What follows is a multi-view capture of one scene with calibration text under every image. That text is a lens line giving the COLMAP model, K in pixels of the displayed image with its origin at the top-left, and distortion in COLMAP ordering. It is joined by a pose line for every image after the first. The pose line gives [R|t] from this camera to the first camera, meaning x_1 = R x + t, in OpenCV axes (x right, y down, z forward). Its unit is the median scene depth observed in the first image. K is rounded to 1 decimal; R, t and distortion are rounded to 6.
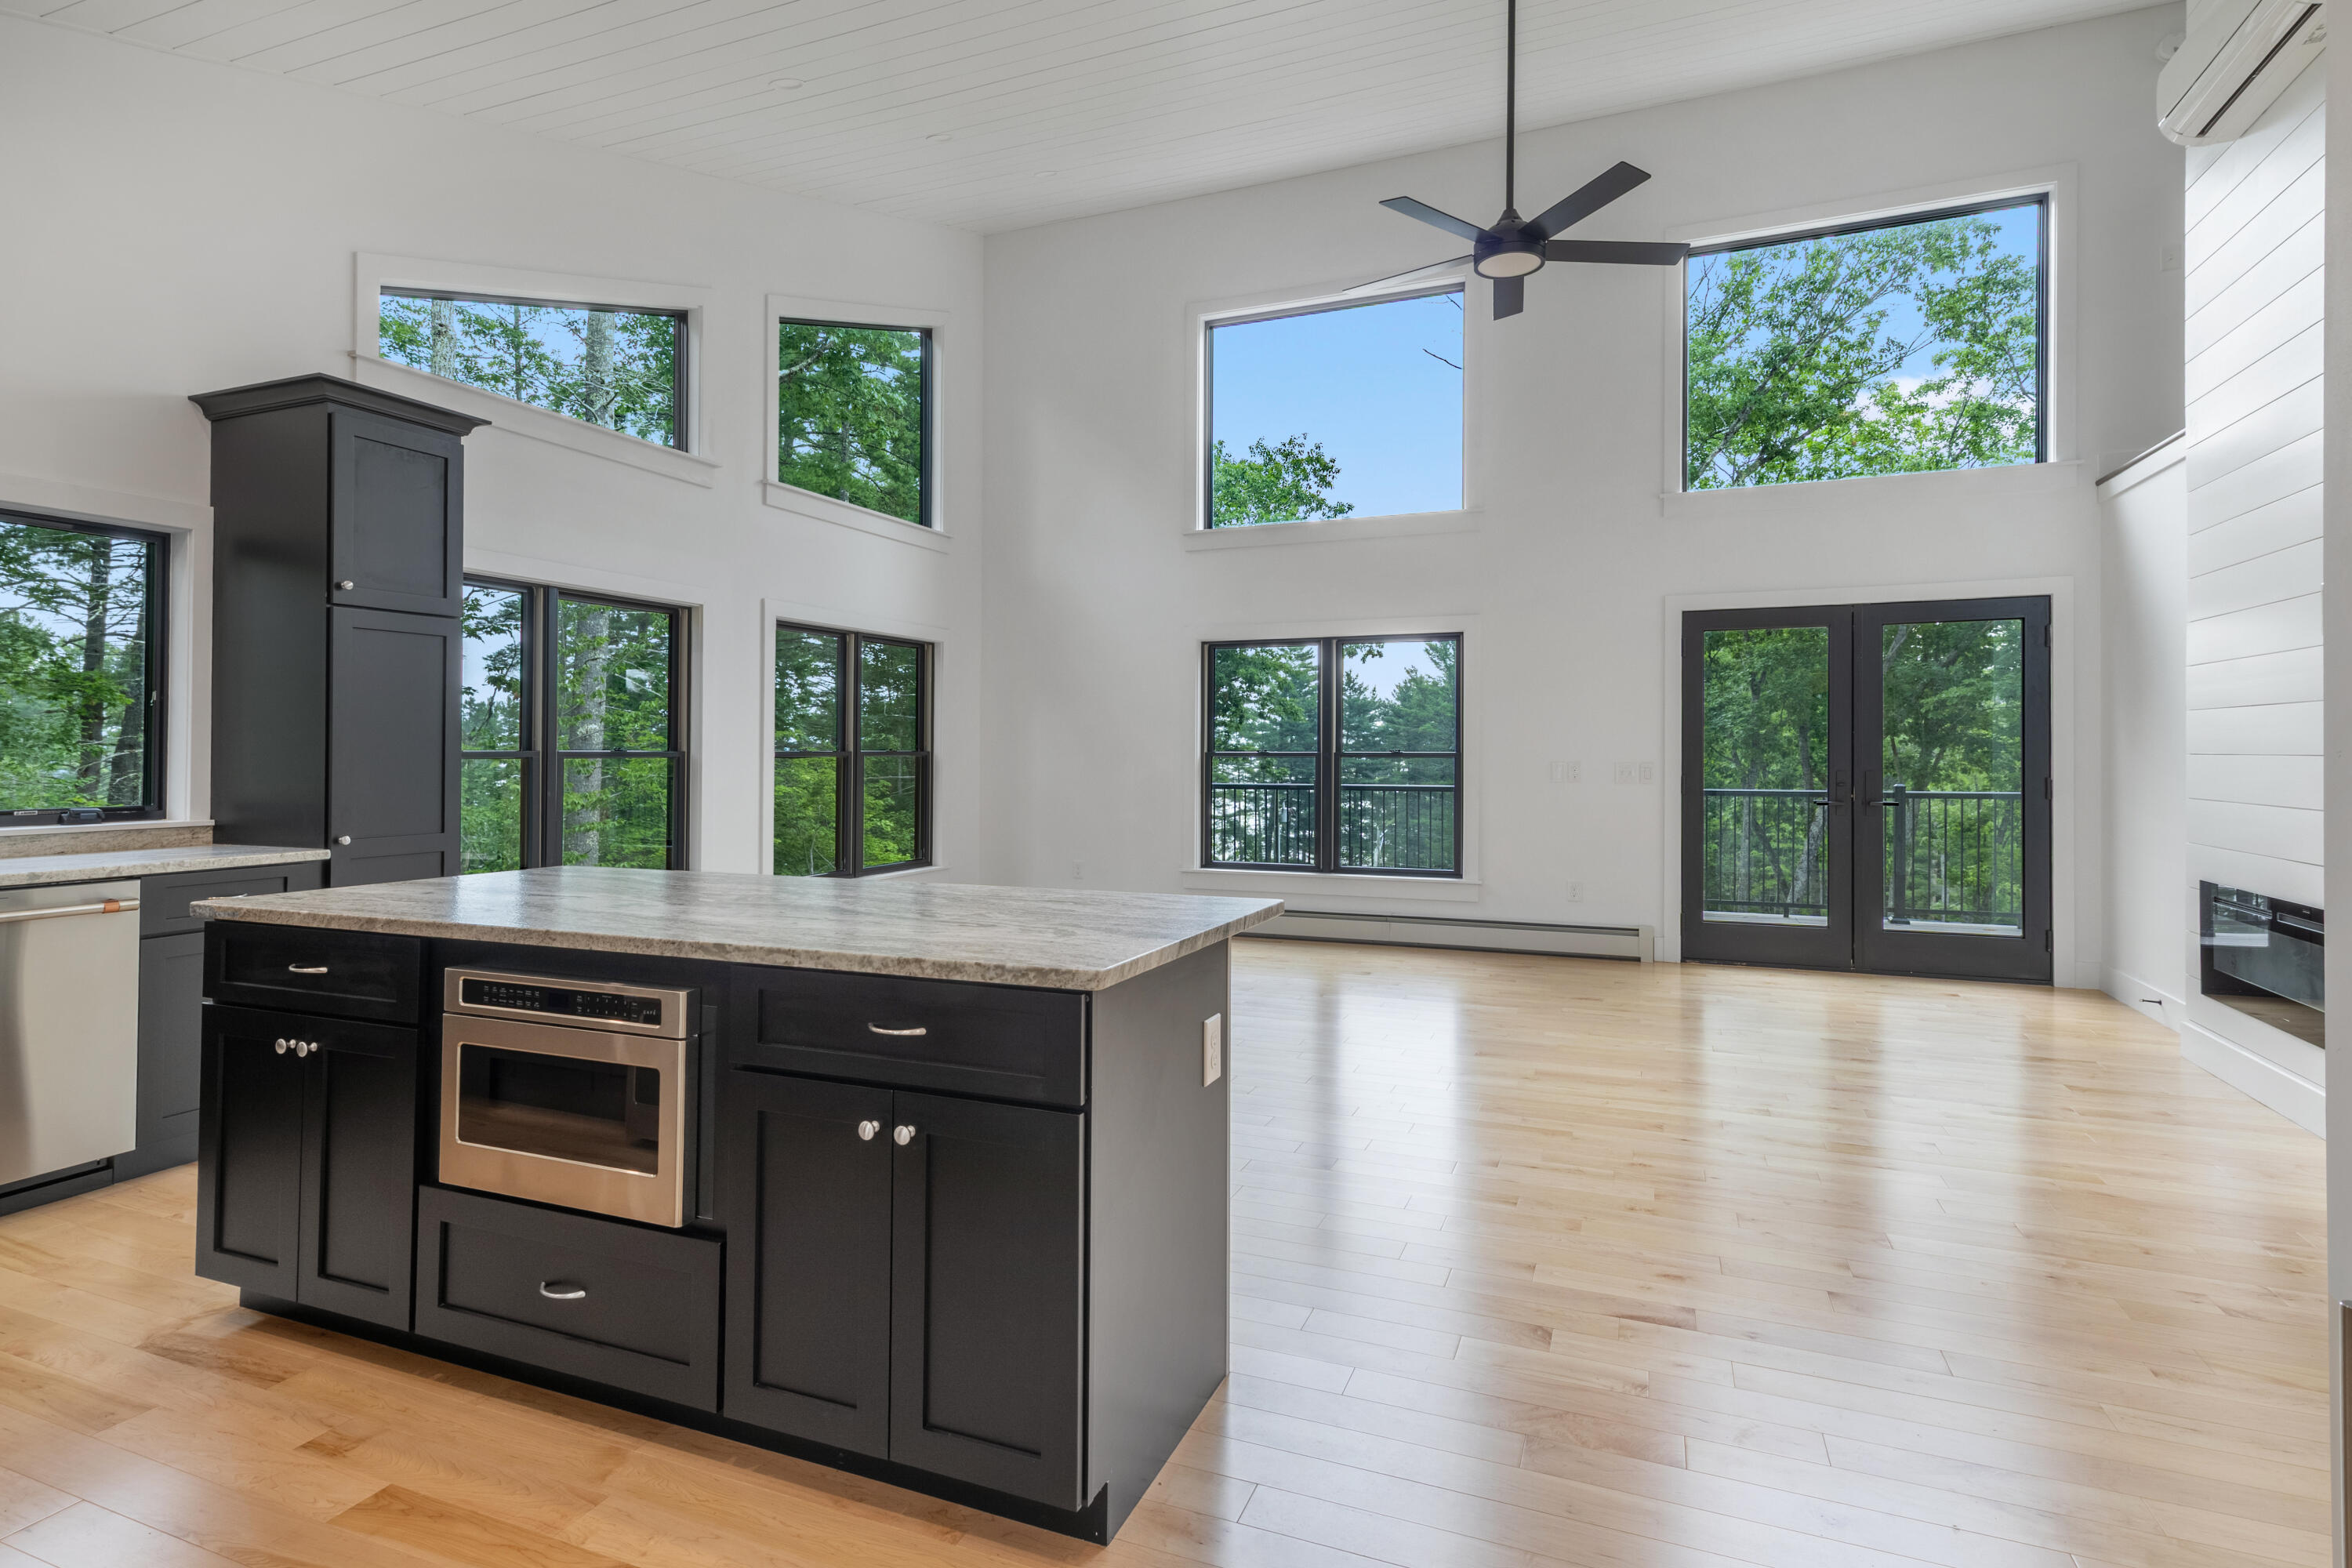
lens RADIAL K [[1179.2, 0, 1173.6], [0, 1179.2, 750.0], [0, 0, 1]] dist [0.015493, 0.000679]
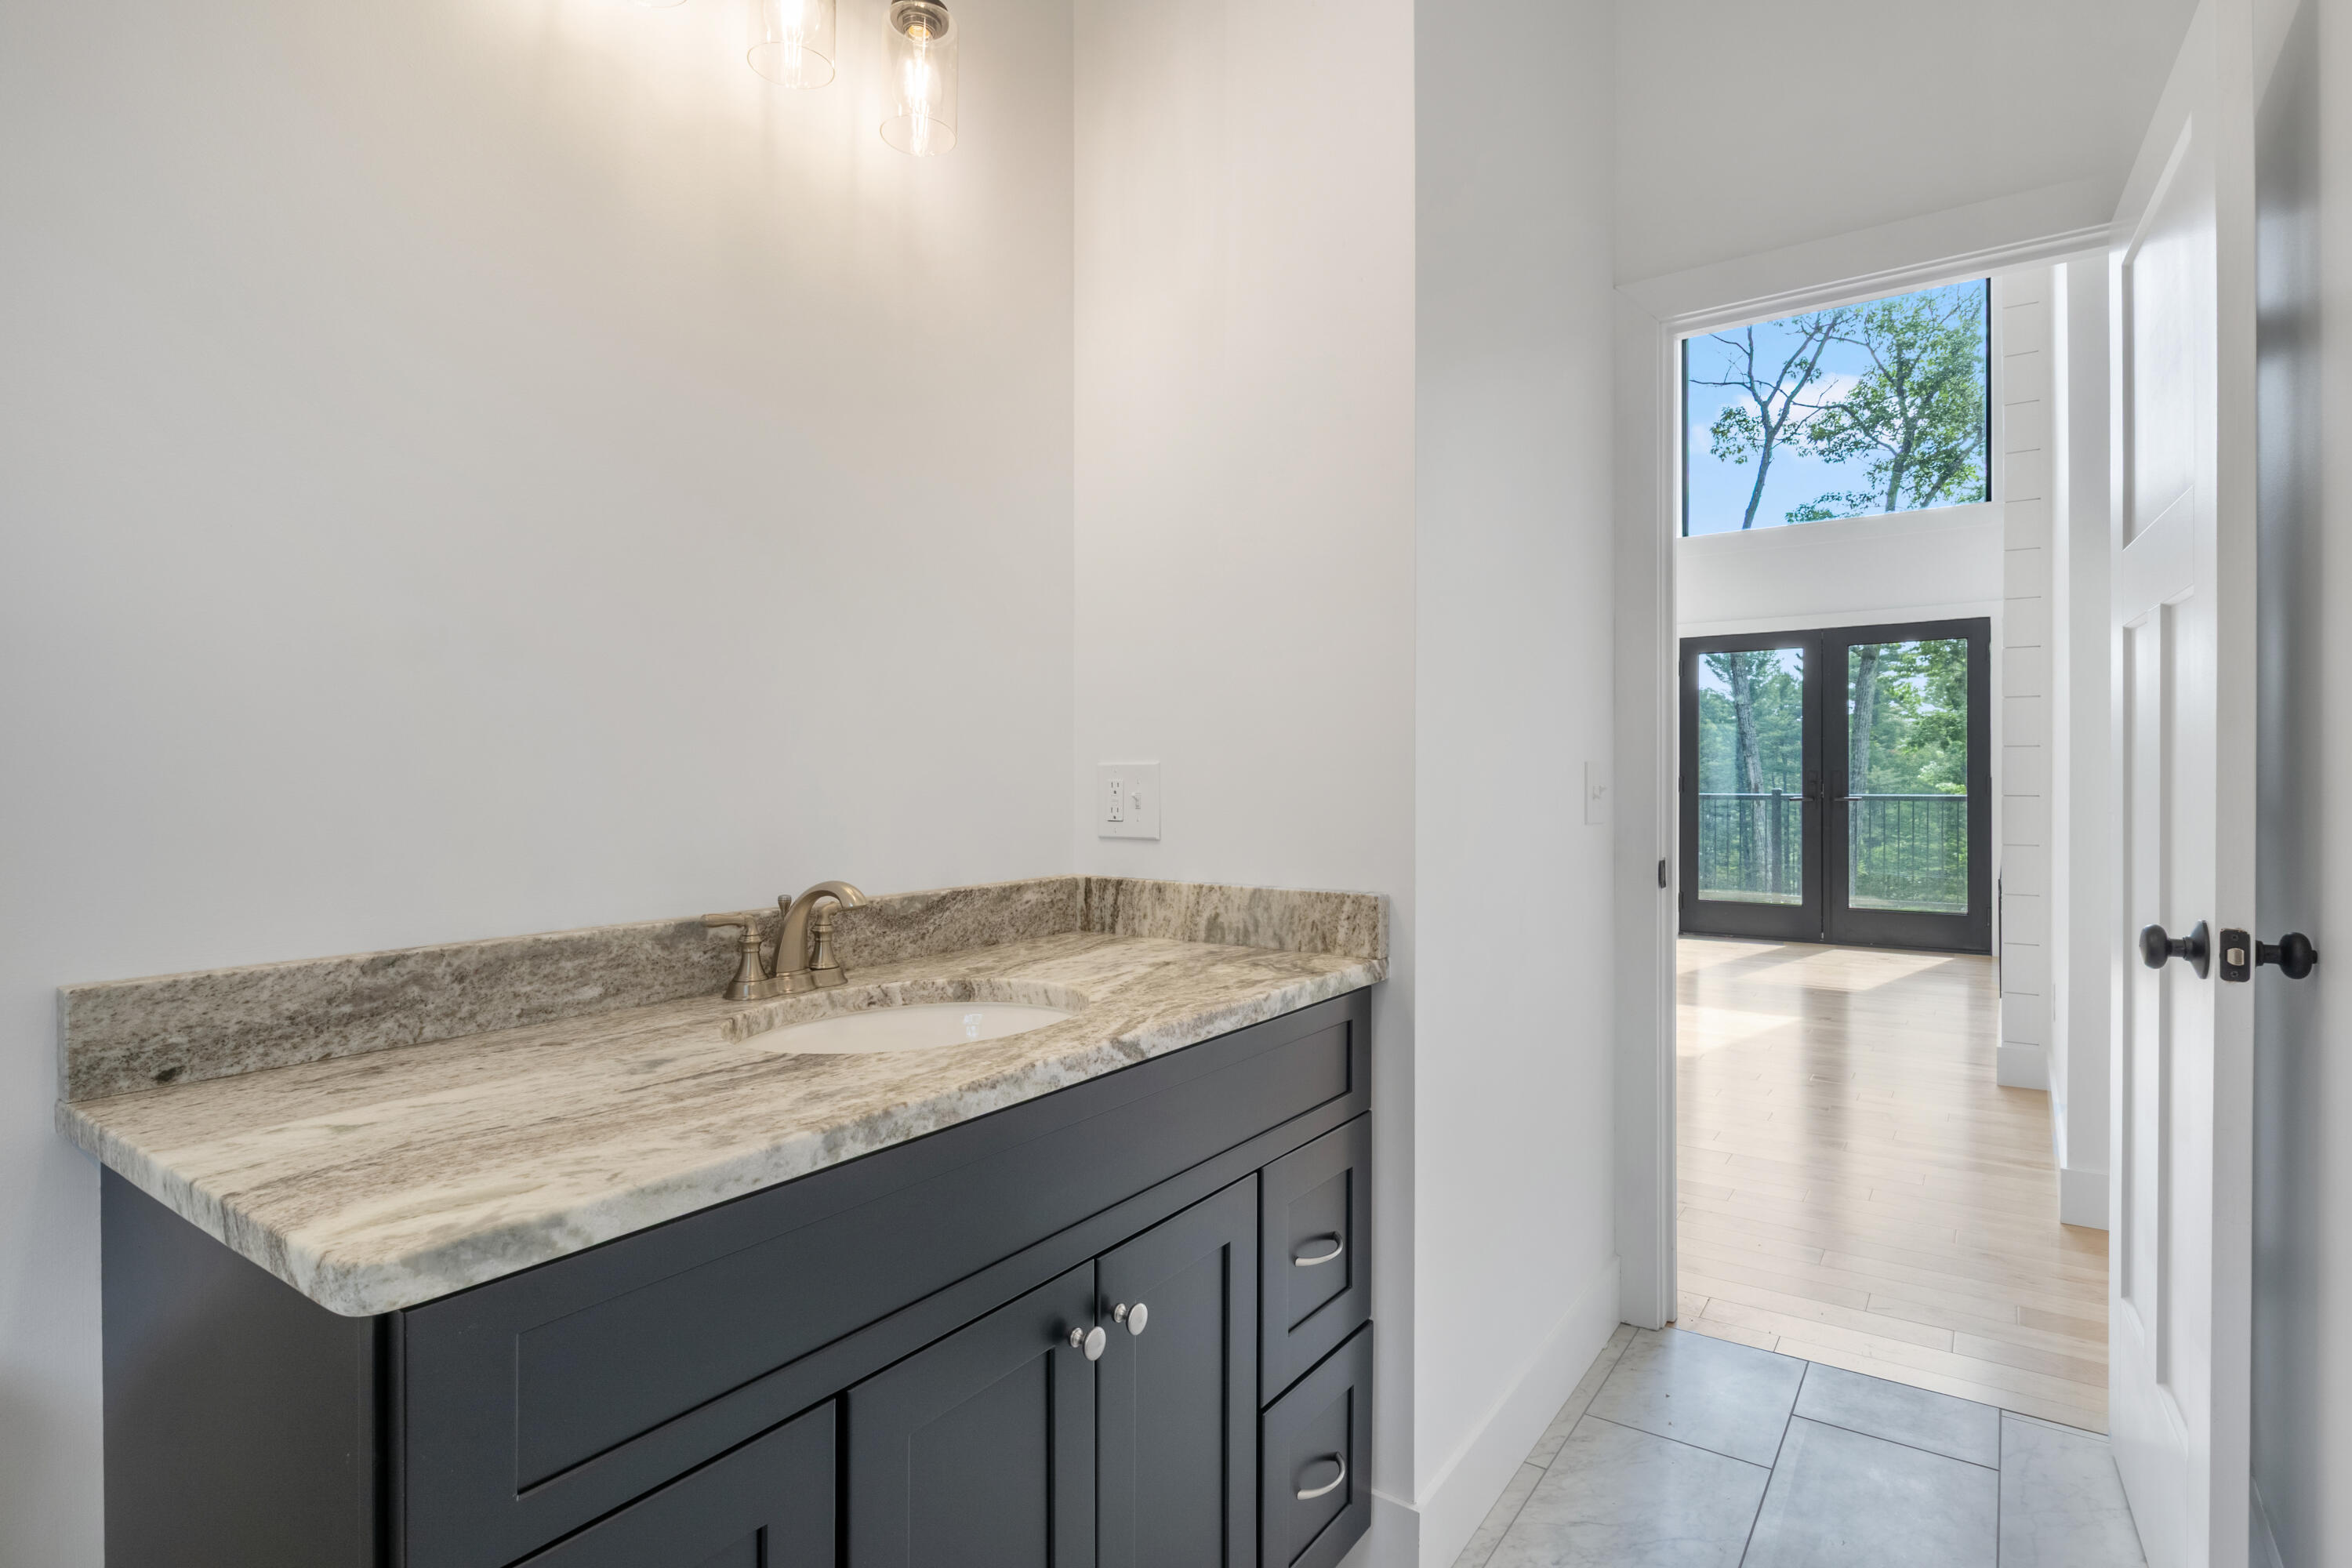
lens RADIAL K [[1170.7, 0, 1181.9], [0, 1170.7, 770.7], [0, 0, 1]] dist [-0.000420, -0.000819]
pose [[0.974164, -0.008665, -0.225673, 0.206275], [0.008630, 0.999962, -0.001143, 0.012397], [0.225675, -0.000834, 0.974202, -0.262085]]
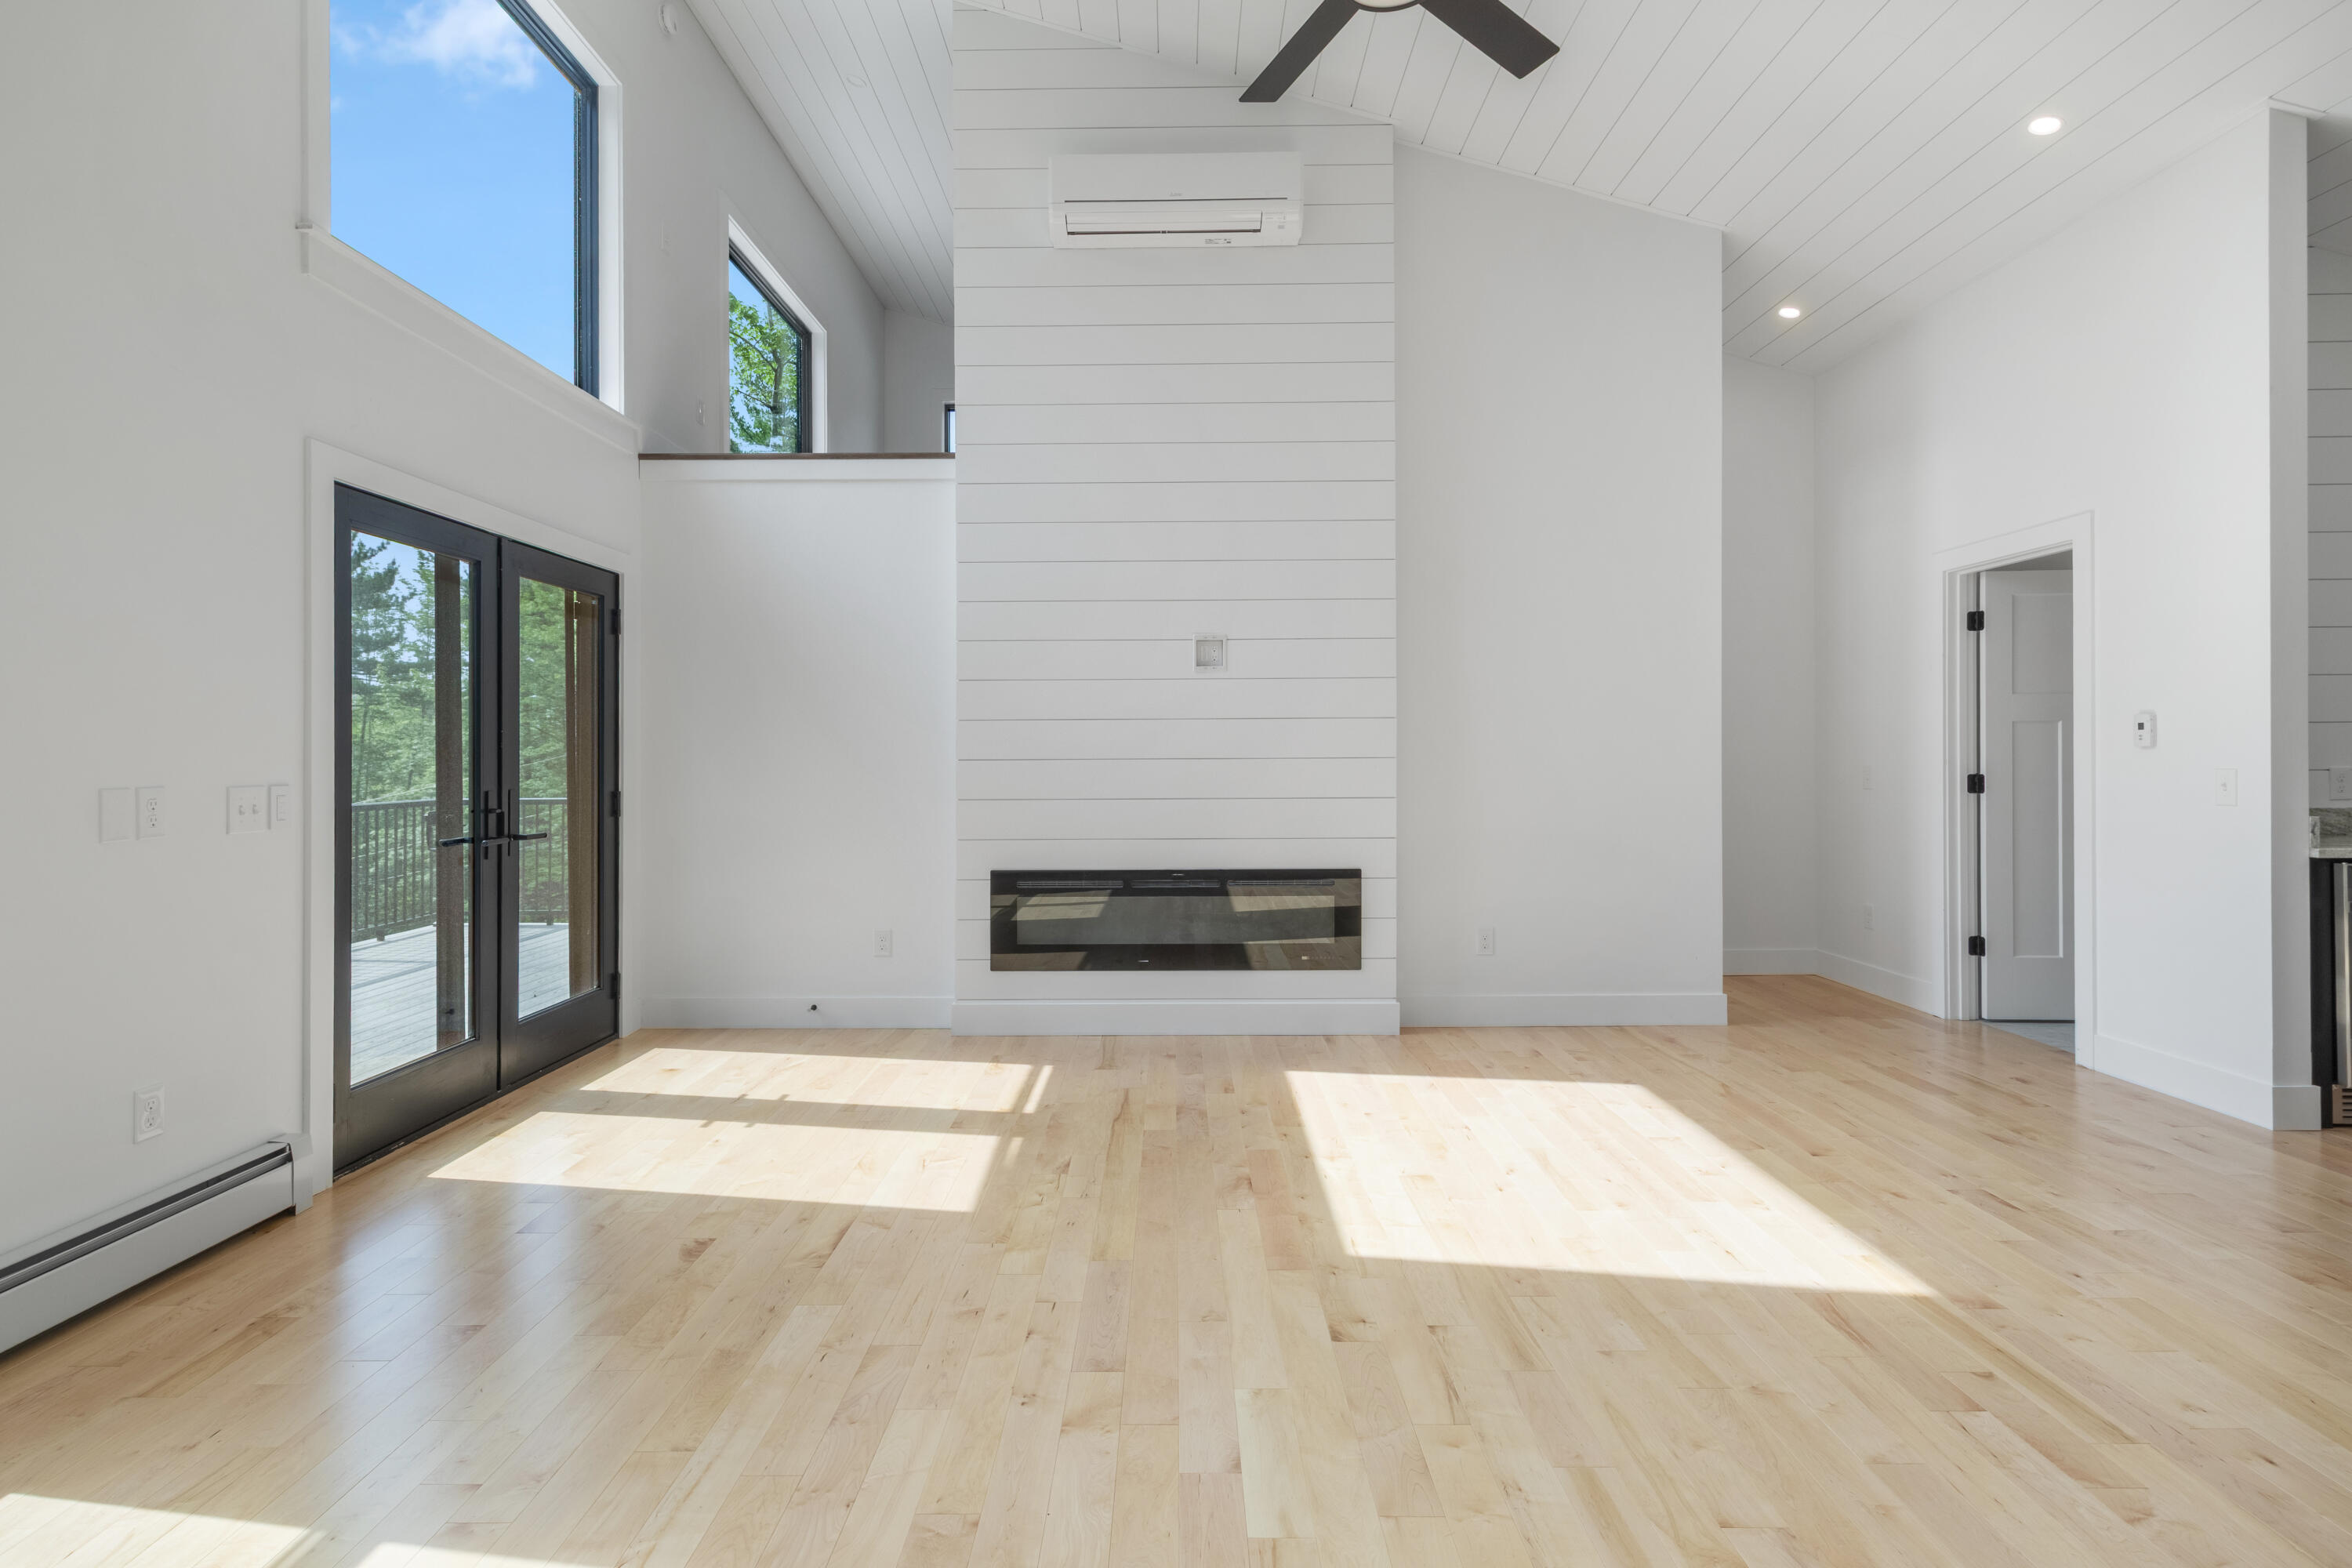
lens RADIAL K [[1170.7, 0, 1181.9], [0, 1170.7, 770.7], [0, 0, 1]] dist [-0.000420, -0.000819]
pose [[-0.362199, -0.005756, 0.932083, -0.164019], [0.004970, 0.999955, 0.008106, 0.003580], [-0.932088, 0.007569, -0.362154, 0.848266]]
